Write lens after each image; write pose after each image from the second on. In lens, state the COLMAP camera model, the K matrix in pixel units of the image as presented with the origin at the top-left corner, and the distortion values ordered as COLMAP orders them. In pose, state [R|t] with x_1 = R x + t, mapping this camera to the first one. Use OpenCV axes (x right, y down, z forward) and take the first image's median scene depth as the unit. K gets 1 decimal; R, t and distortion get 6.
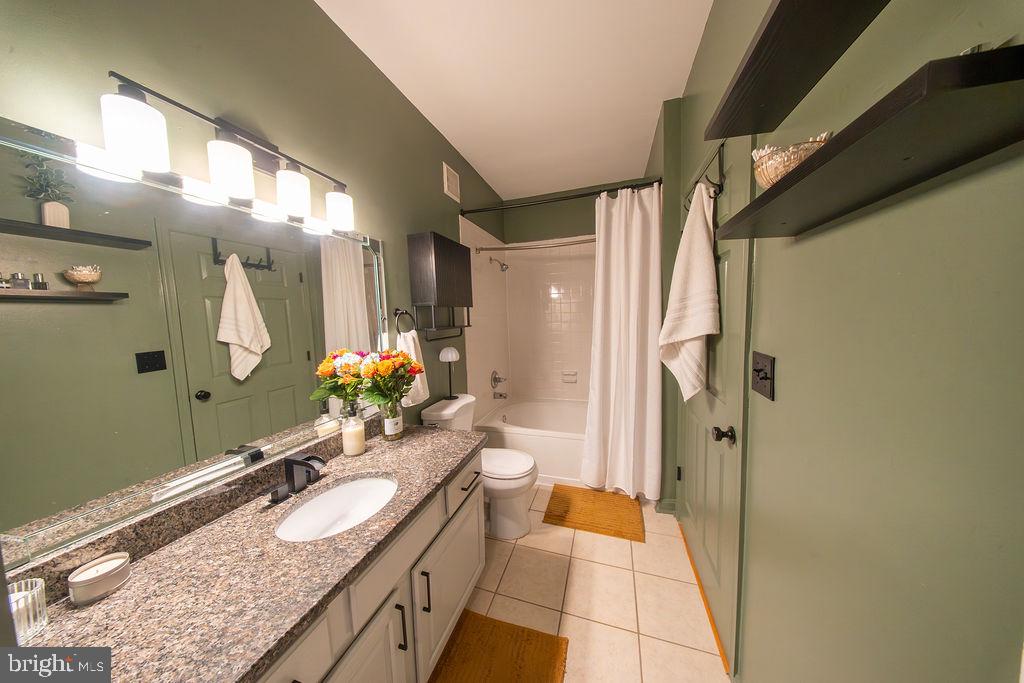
lens RADIAL K [[302.0, 0, 511.4], [0, 302.0, 340.1], [0, 0, 1]] dist [0.001225, -0.001171]
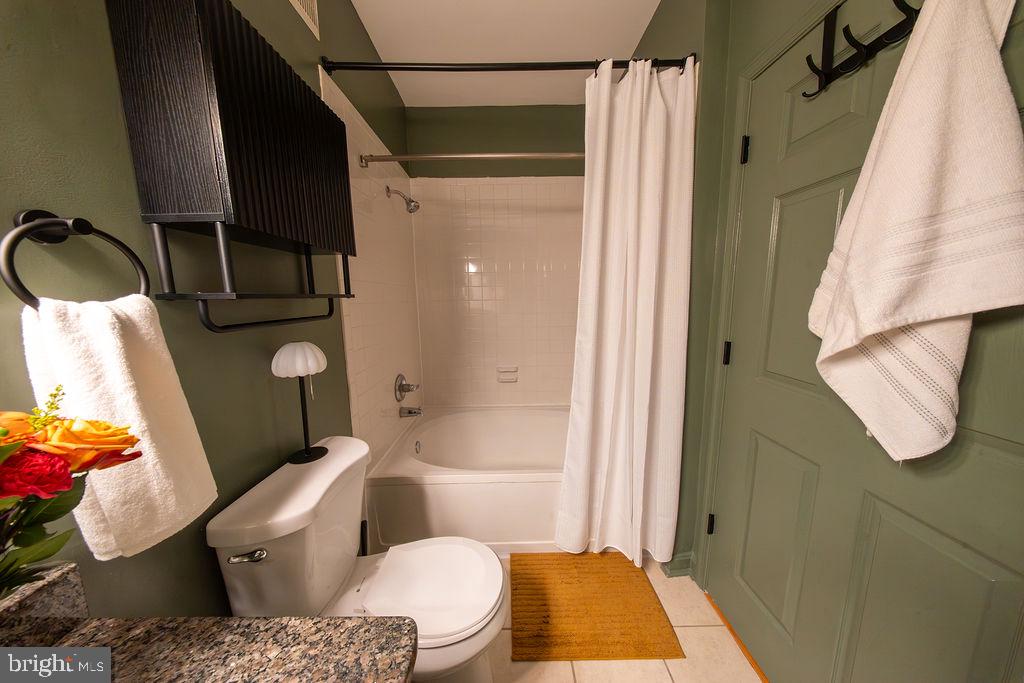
lens RADIAL K [[302.0, 0, 511.8], [0, 302.0, 338.1], [0, 0, 1]] dist [0.001225, -0.001171]
pose [[0.944036, -0.024547, 0.328927, -0.058104], [0.009507, 0.998838, 0.047255, 0.000016], [-0.329704, -0.041484, 0.943172, 0.479050]]
